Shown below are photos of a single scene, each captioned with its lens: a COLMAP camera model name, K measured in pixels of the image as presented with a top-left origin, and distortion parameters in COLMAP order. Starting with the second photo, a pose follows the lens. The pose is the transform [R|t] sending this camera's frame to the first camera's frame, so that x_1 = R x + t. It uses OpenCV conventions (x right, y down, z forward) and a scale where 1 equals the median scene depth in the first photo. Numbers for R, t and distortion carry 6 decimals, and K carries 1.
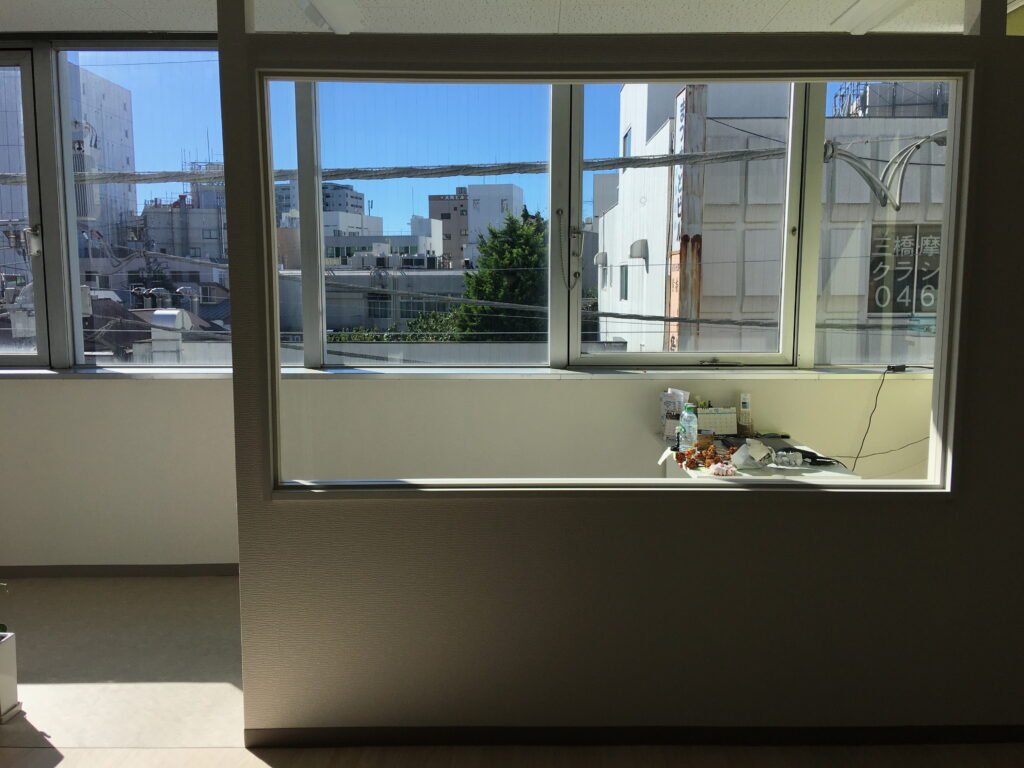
lens RADIAL K [[875.7, 0, 512.0], [0, 875.7, 384.0], [0, 0, 1]] dist [0.085243, -0.119701]
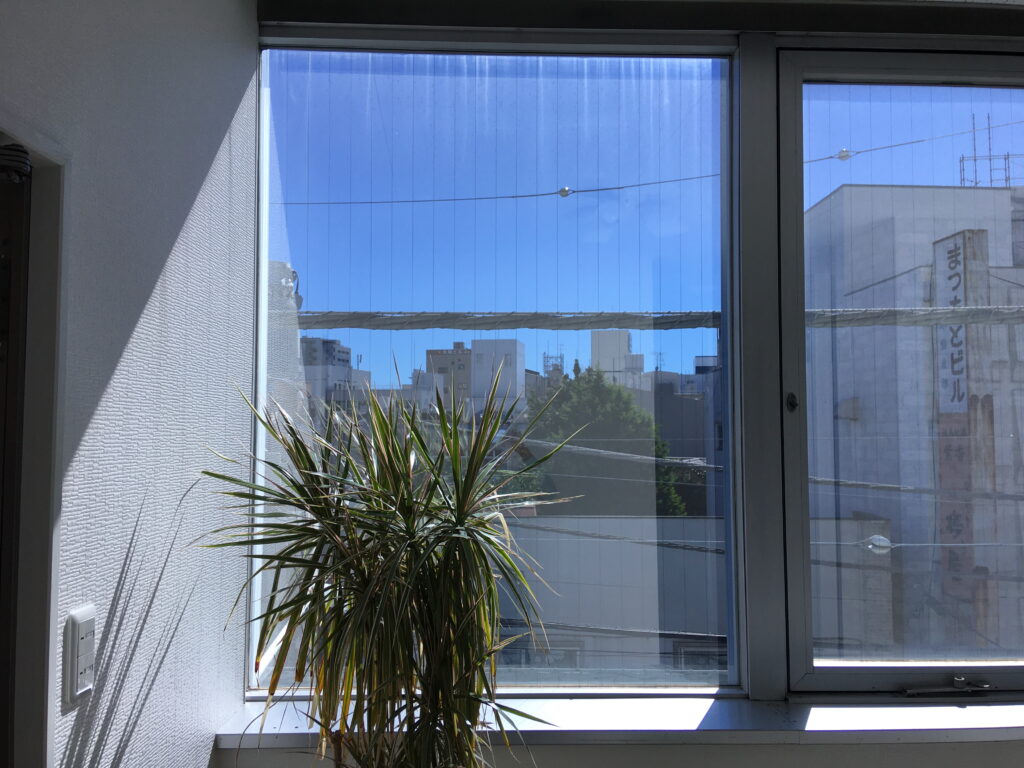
lens RADIAL K [[877.3, 0, 512.0], [0, 877.3, 384.0], [0, 0, 1]] dist [0.080379, -0.106011]
pose [[0.999365, 0.004977, 0.035289, -0.132566], [0.001188, 0.985001, -0.172546, -0.014196], [-0.035618, 0.172479, 0.984369, 0.074091]]
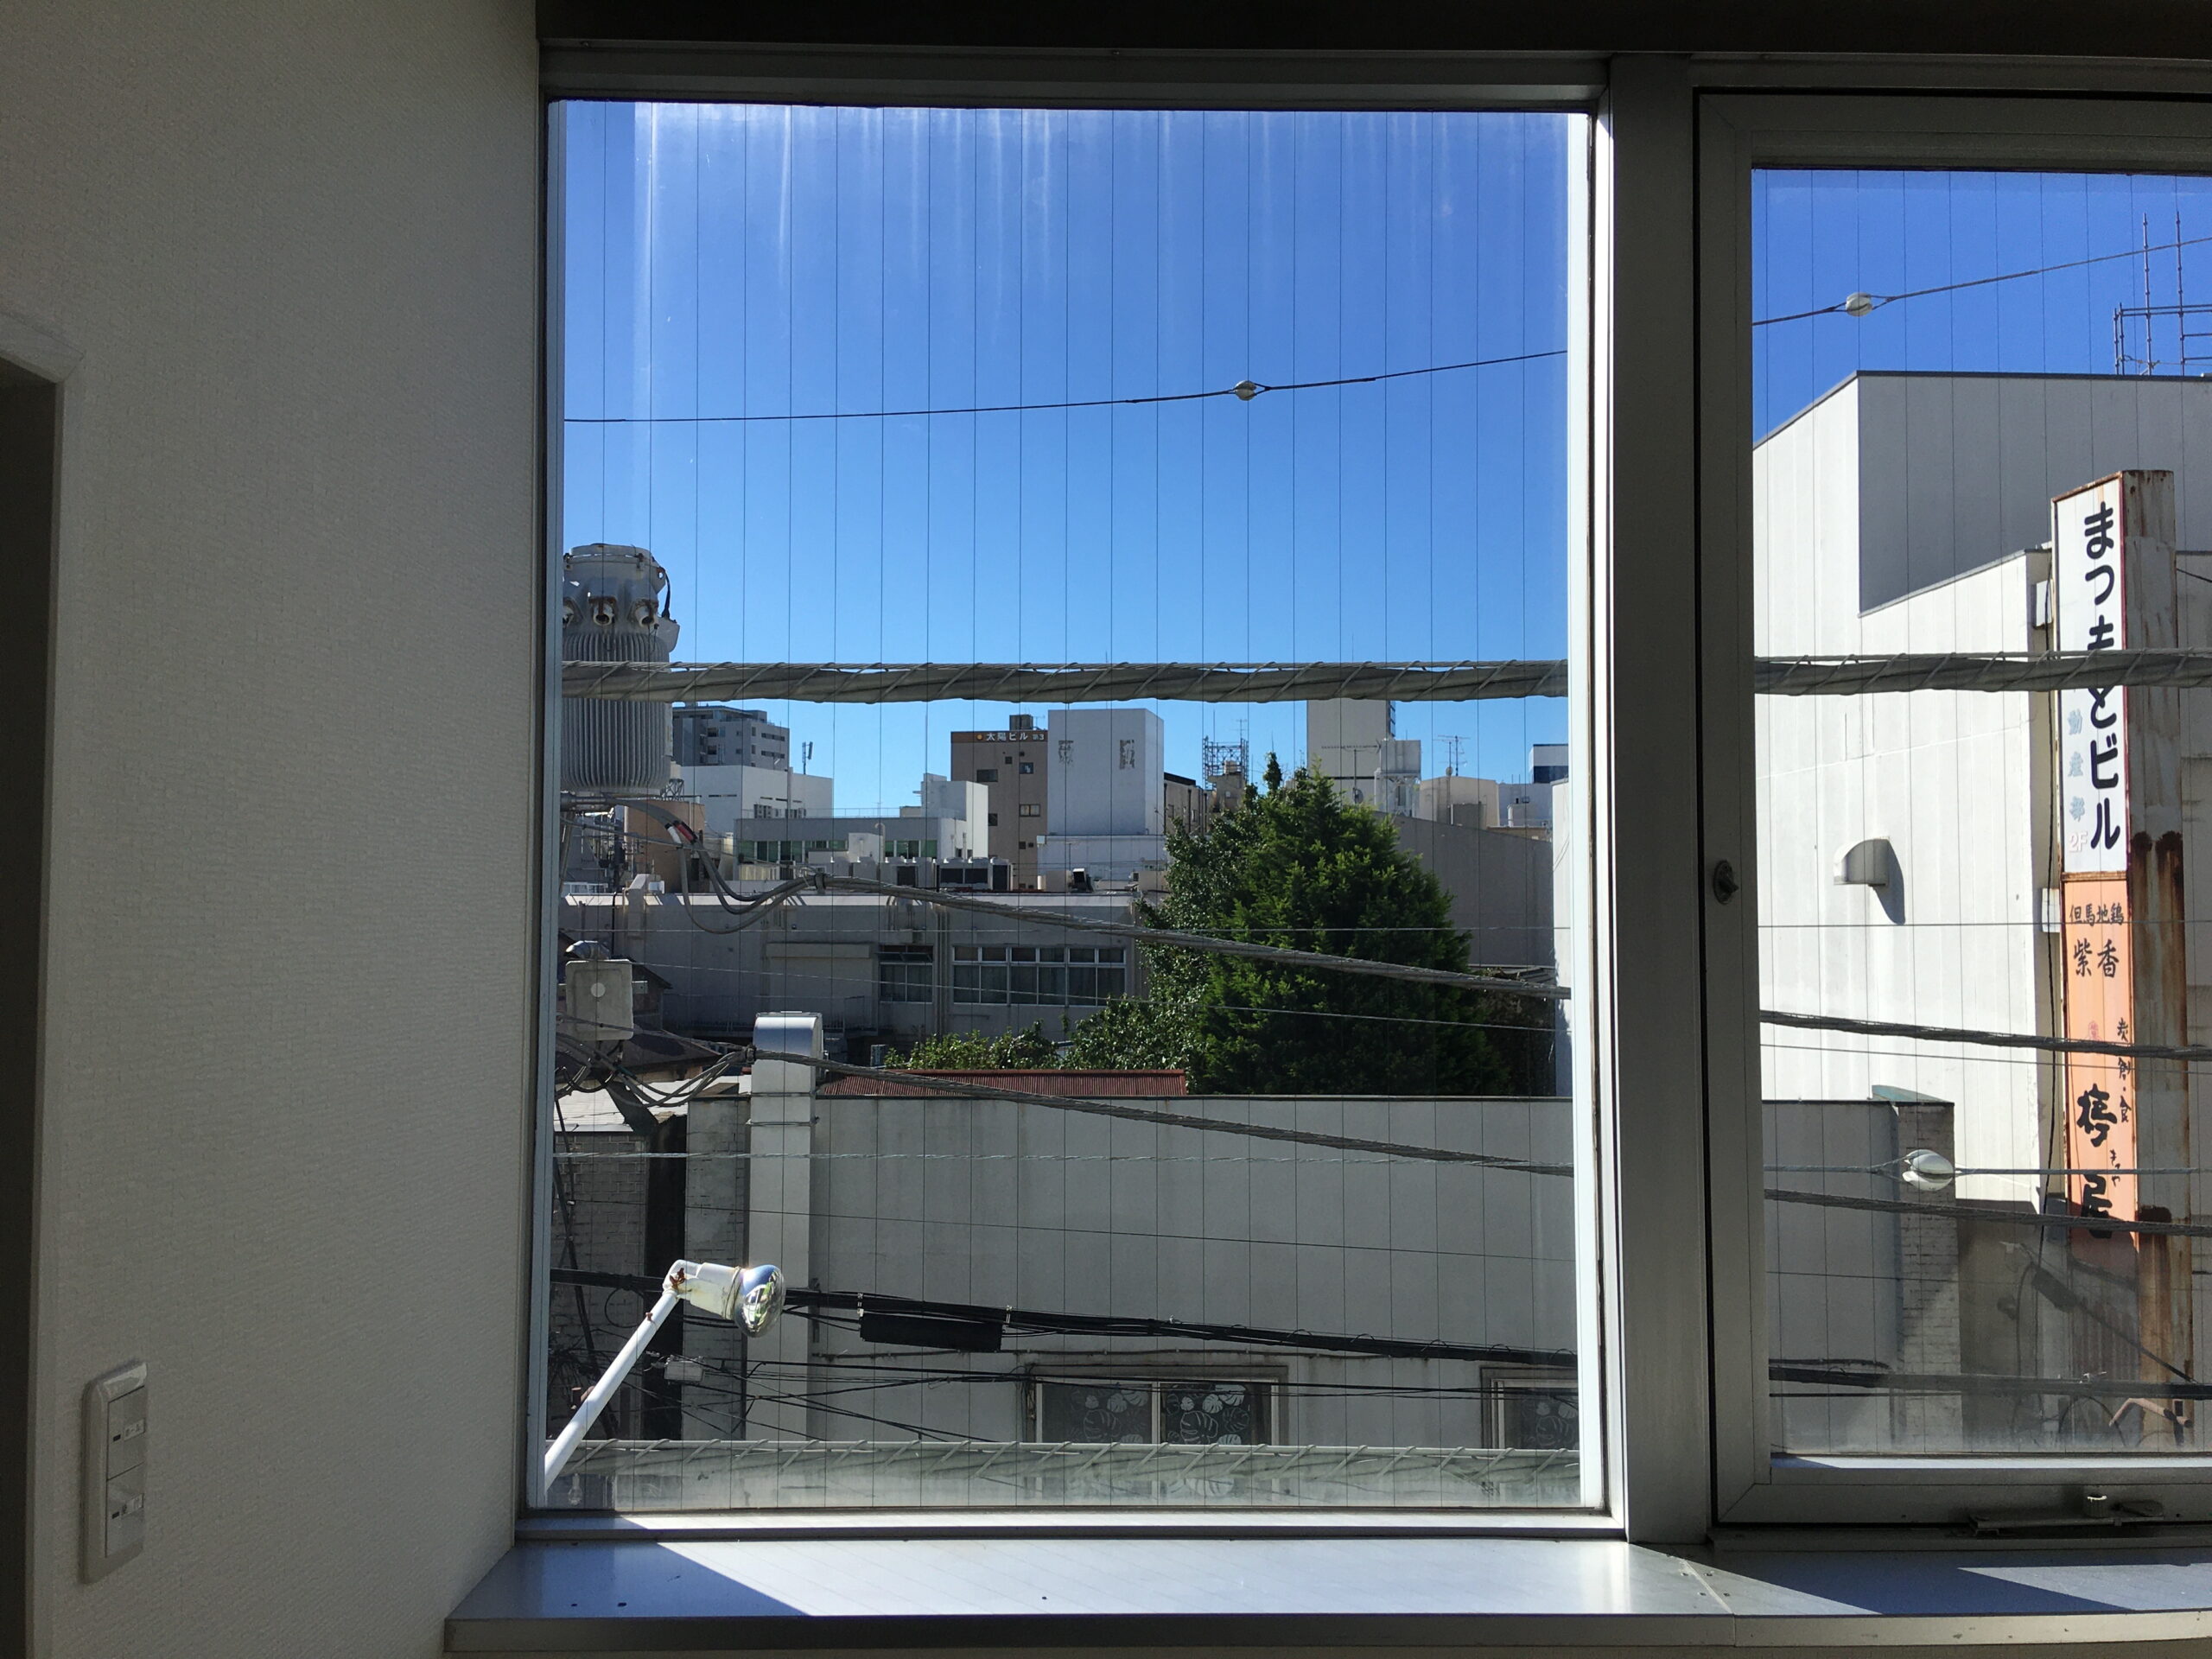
lens RADIAL K [[1891.7, 0, 1106.0], [0, 1891.7, 829.5], [0, 0, 1]] dist [0.085243, -0.119701]
pose [[0.999807, 0.003764, 0.019275, -0.131308], [-0.000640, 0.987184, -0.159582, -0.015736], [-0.019628, 0.159539, 0.986997, 0.075514]]
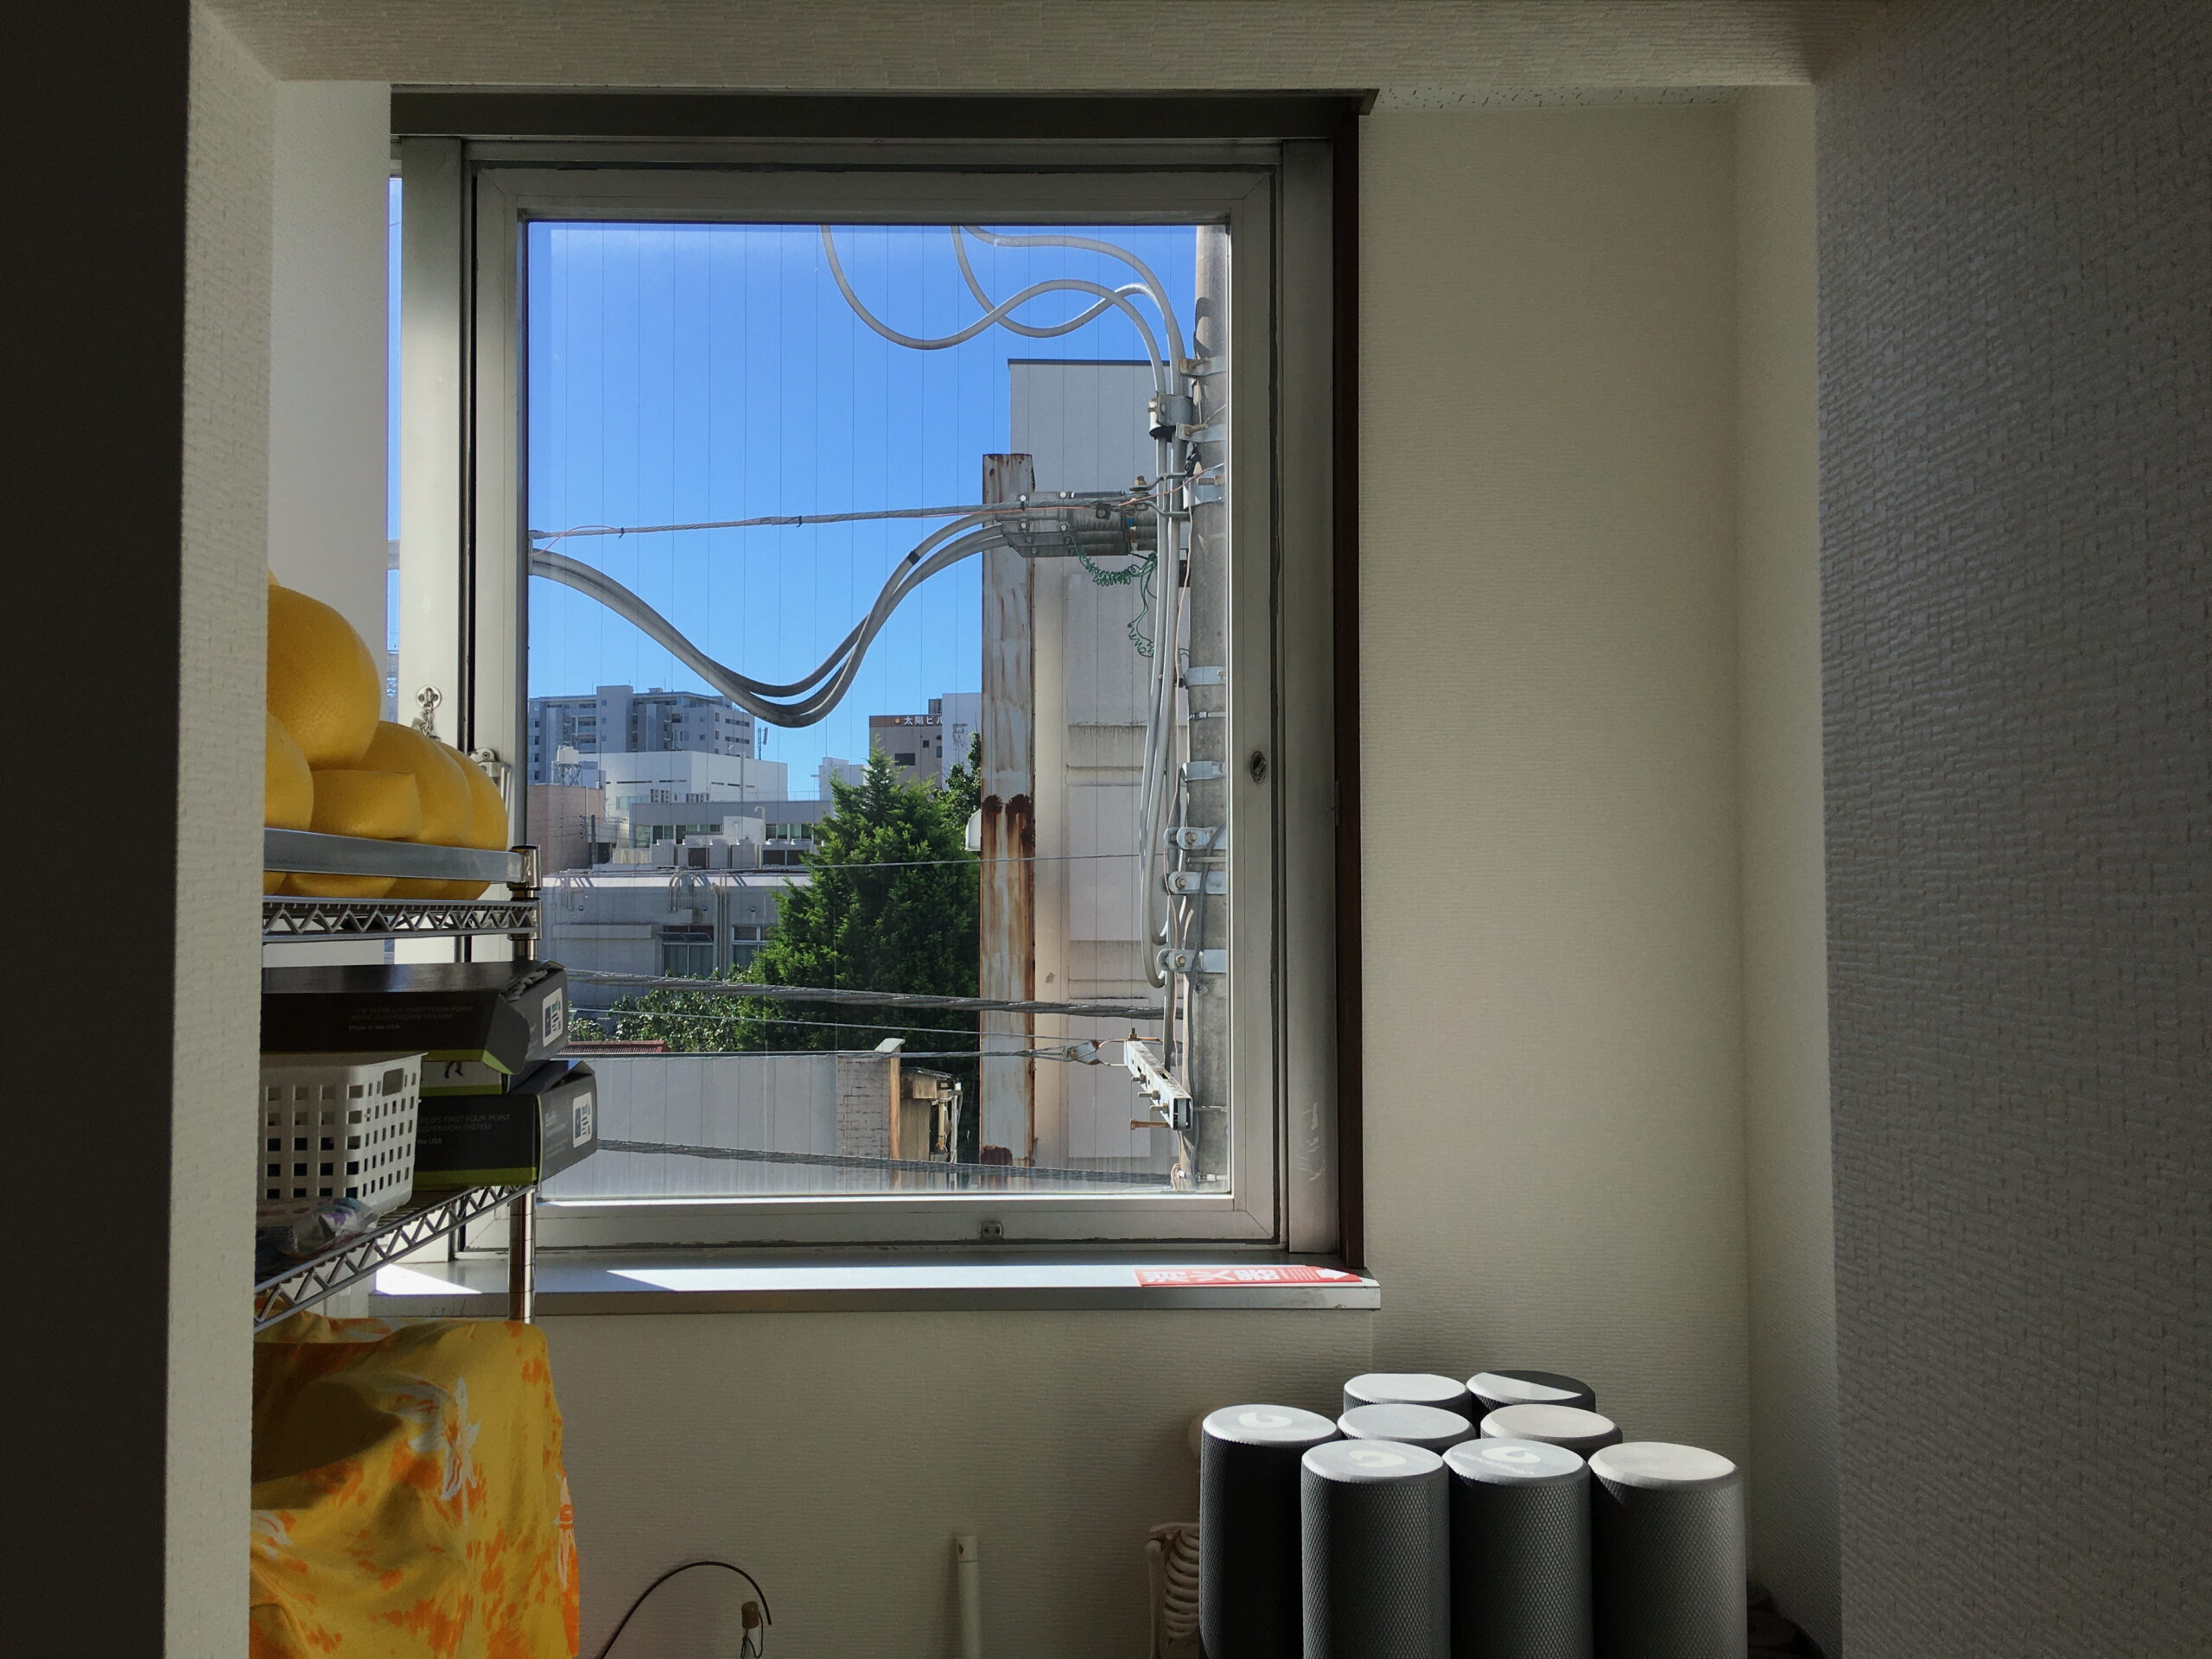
lens RADIAL K [[1892.8, 0, 1106.0], [0, 1892.8, 829.5], [0, 0, 1]] dist [0.034864, -0.051706]
pose [[0.999993, -0.002137, 0.002993, 0.115826], [0.002565, 0.988475, -0.151360, -0.008147], [-0.002635, 0.151366, 0.988474, 0.052895]]
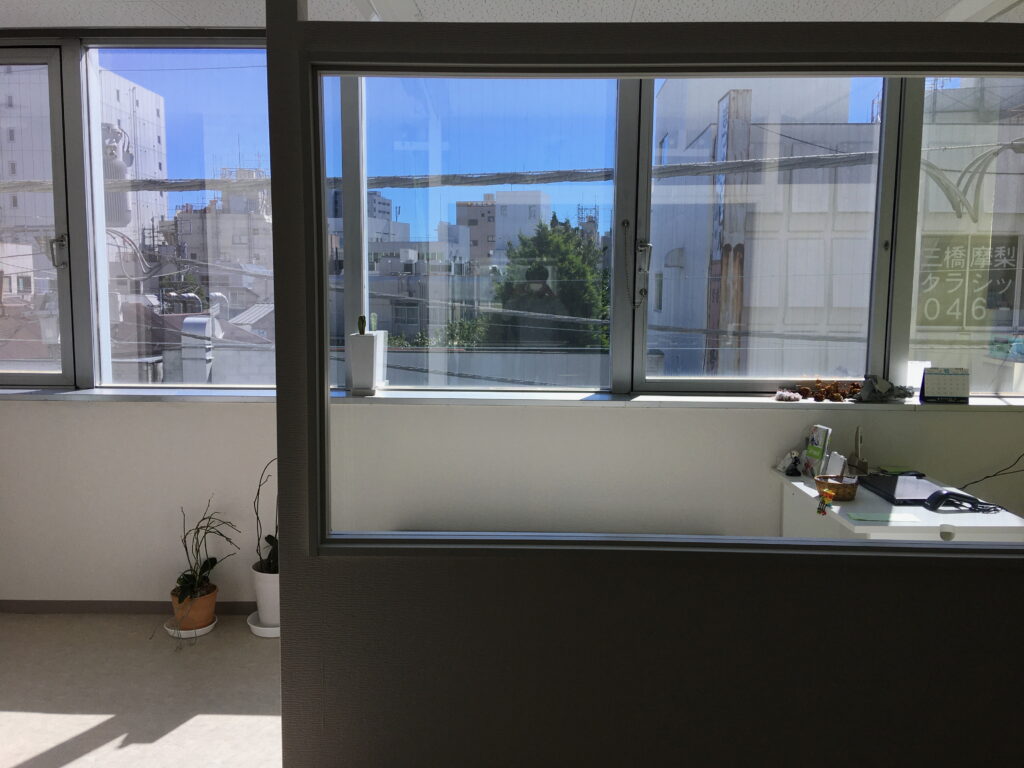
lens RADIAL K [[877.3, 0, 512.0], [0, 877.3, 384.0], [0, 0, 1]] dist [0.080379, -0.106011]
pose [[0.999561, 0.010428, -0.027745, -0.005453], [-0.010630, 0.999918, -0.007150, -0.002673], [0.027668, 0.007442, 0.999589, 0.010106]]
